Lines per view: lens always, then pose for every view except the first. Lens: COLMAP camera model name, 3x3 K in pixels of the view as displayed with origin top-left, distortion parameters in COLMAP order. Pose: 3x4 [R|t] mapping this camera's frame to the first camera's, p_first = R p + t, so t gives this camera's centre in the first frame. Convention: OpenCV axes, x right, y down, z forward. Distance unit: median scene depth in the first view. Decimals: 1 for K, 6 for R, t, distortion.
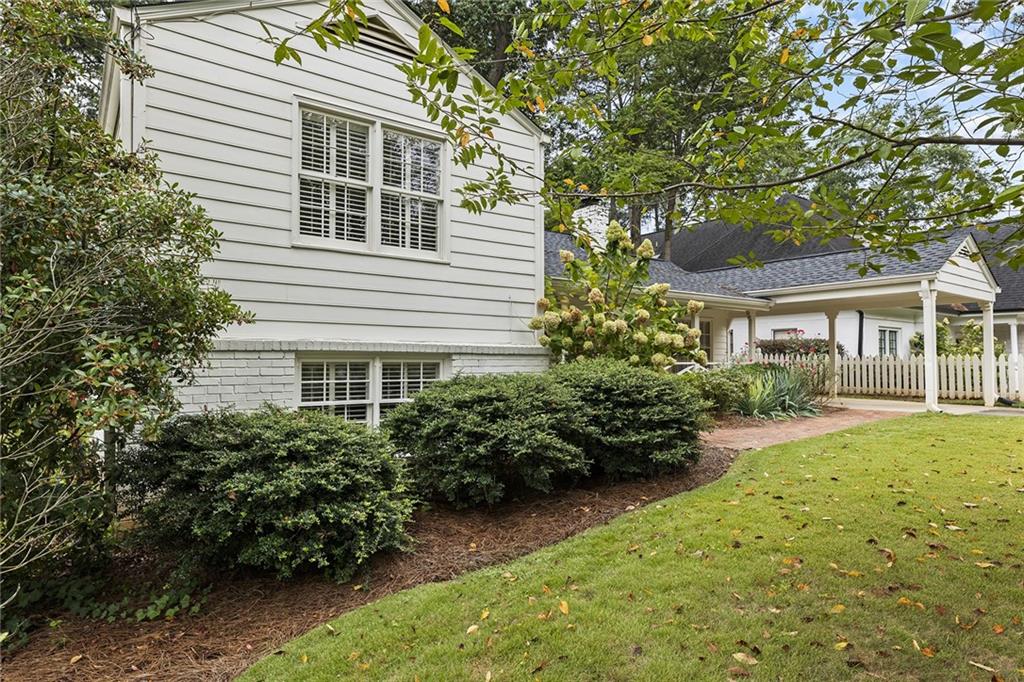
lens RADIAL K [[589.6, 0, 512.0], [0, 589.6, 341.0], [0, 0, 1]] dist [-0.000221, 0.000117]
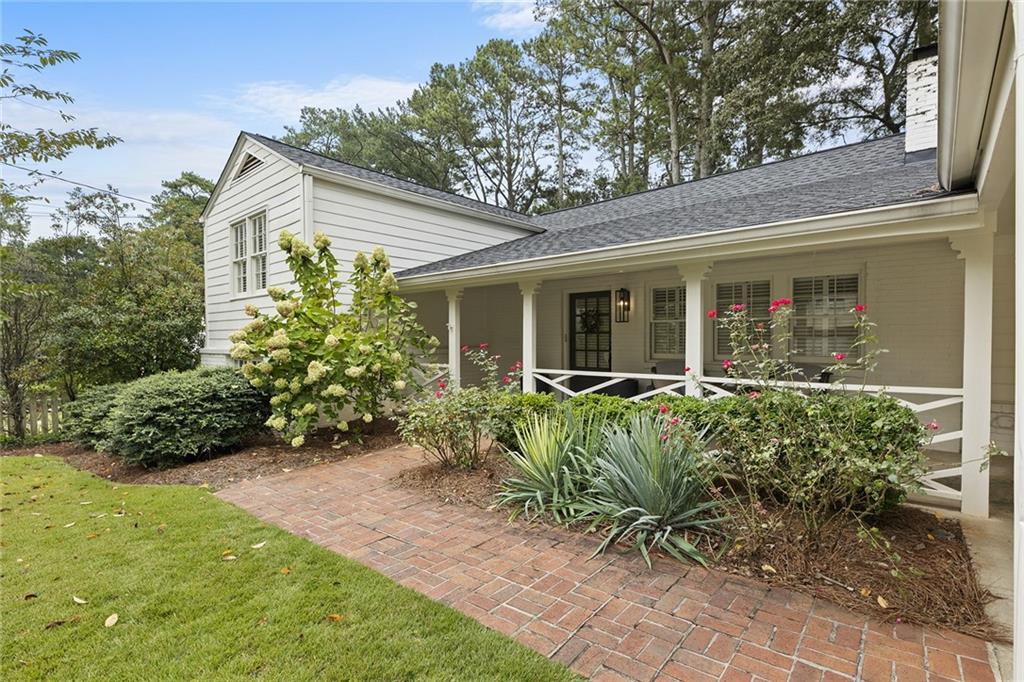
lens RADIAL K [[493.3, 0, 512.0], [0, 493.3, 341.0], [0, 0, 1]] dist [-0.001849, 0.000157]
pose [[0.204692, 0.002703, -0.978823, 1.254381], [0.037514, 0.999240, 0.010604, -0.007646], [0.978107, -0.038890, 0.204435, 1.400759]]
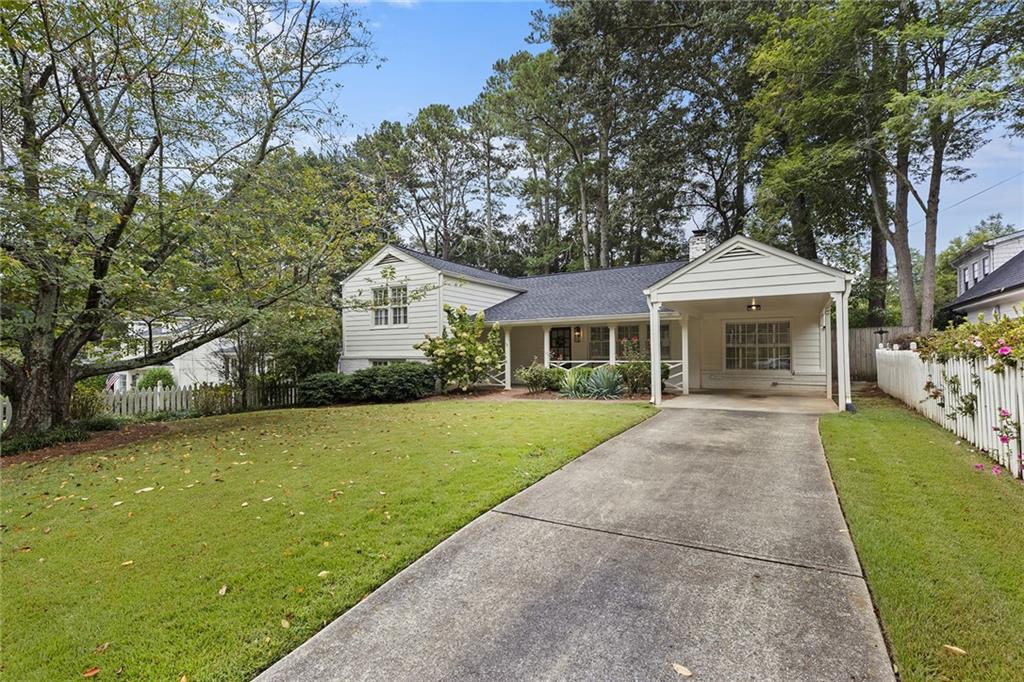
lens RADIAL K [[493.3, 0, 512.0], [0, 493.3, 341.0], [0, 0, 1]] dist [-0.001849, 0.000157]
pose [[0.393284, -0.032522, -0.918841, 2.439867], [0.038461, 0.999081, -0.018900, 0.000474], [0.918612, -0.027906, 0.394174, 0.537019]]
